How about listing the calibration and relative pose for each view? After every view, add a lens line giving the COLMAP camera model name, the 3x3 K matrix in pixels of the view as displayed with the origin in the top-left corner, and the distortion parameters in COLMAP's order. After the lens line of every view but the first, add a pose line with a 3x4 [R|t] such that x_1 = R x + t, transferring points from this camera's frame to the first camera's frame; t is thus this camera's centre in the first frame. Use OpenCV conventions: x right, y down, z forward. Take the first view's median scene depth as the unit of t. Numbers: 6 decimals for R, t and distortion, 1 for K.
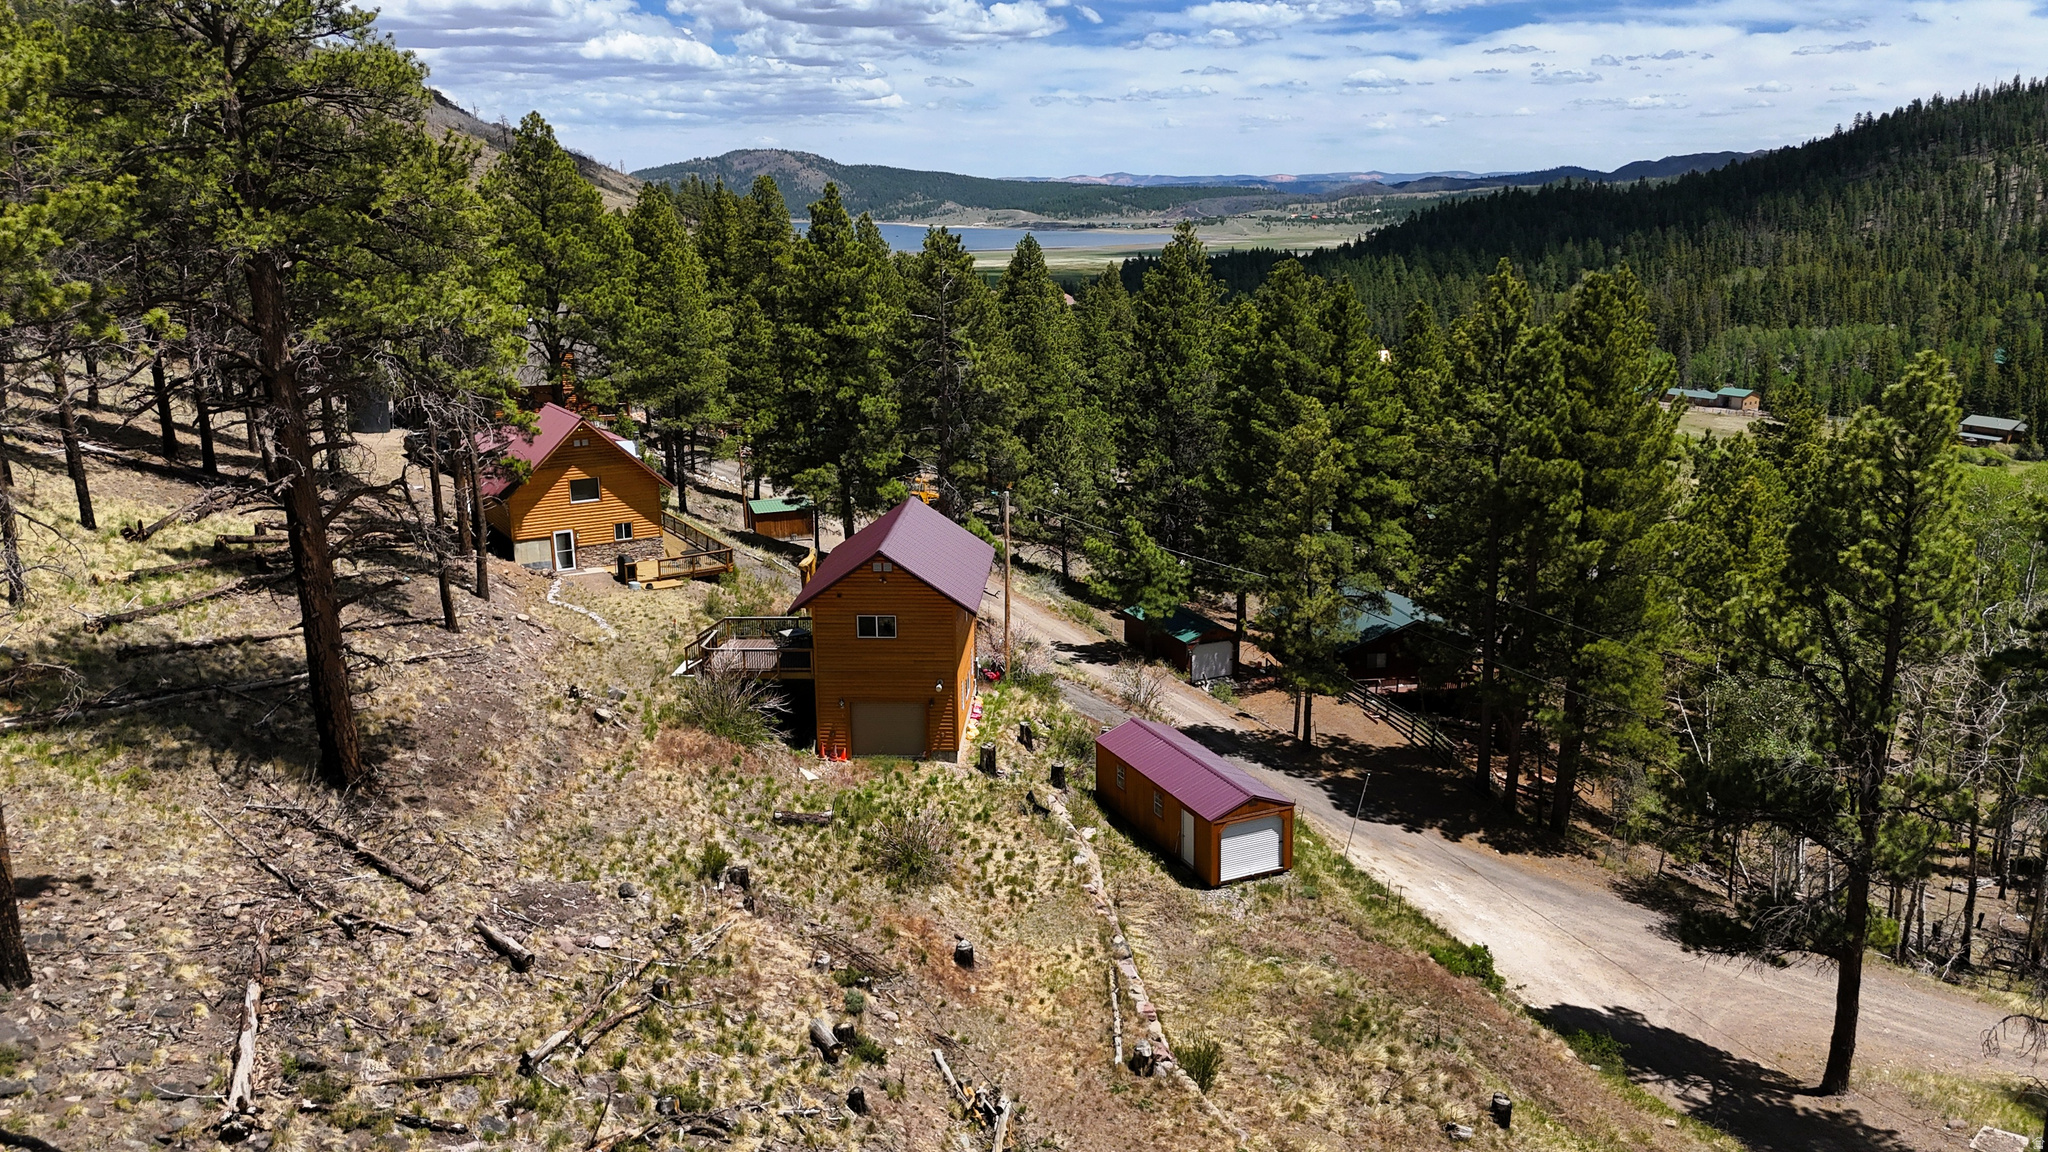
lens RADIAL K [[1526.8, 0, 1024.0], [0, 1526.8, 576.0], [0, 0, 1]] dist [0.069090, 0.000802]
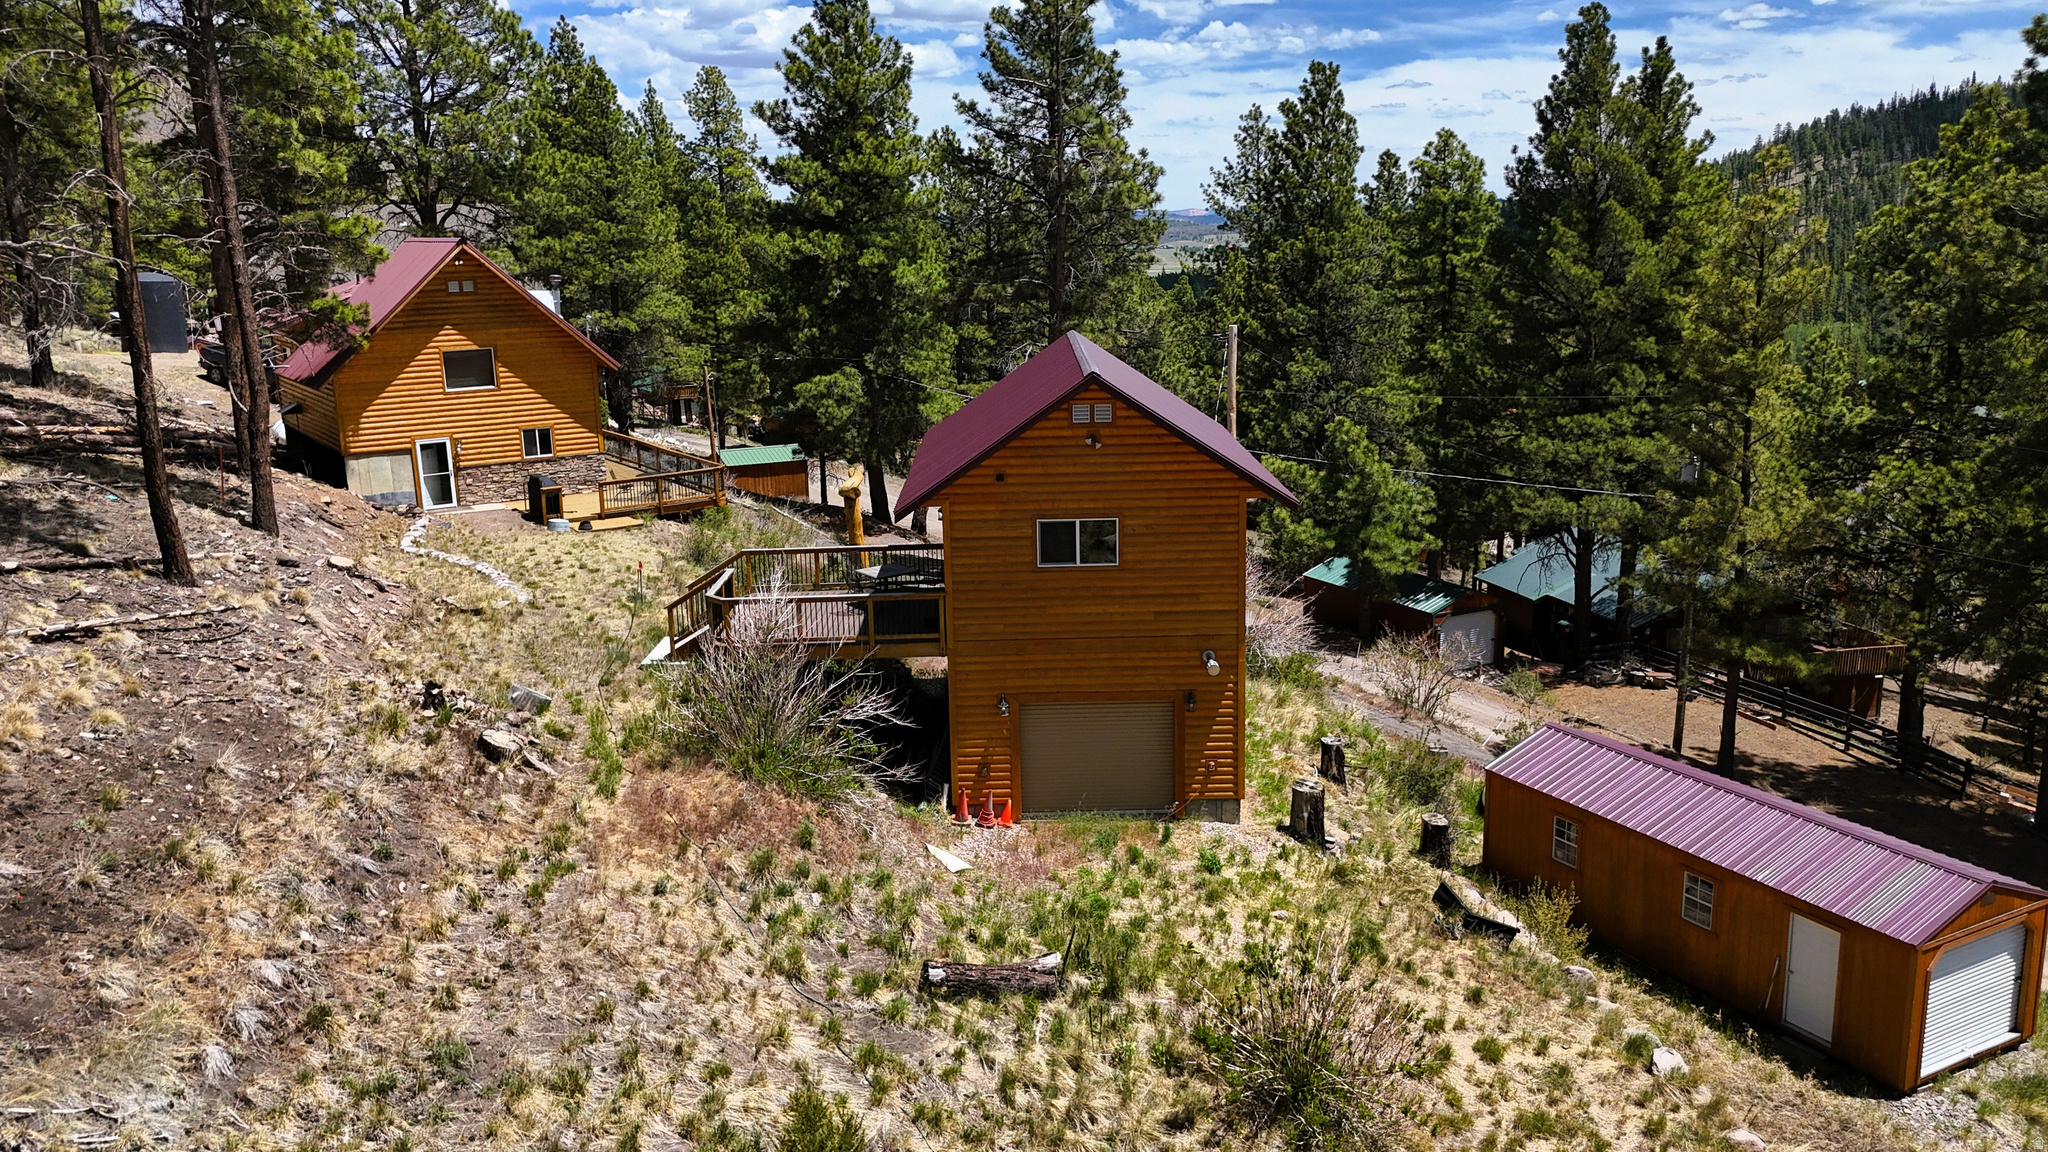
lens RADIAL K [[1578.3, 0, 1024.1], [0, 1578.3, 554.8], [0, 0, 1]] dist [0.062602, 0.004692]
pose [[0.998771, -0.026130, 0.042127, -0.134223], [0.027495, 0.999105, -0.032149, 0.052558], [-0.041249, 0.033267, 0.998595, 0.509374]]
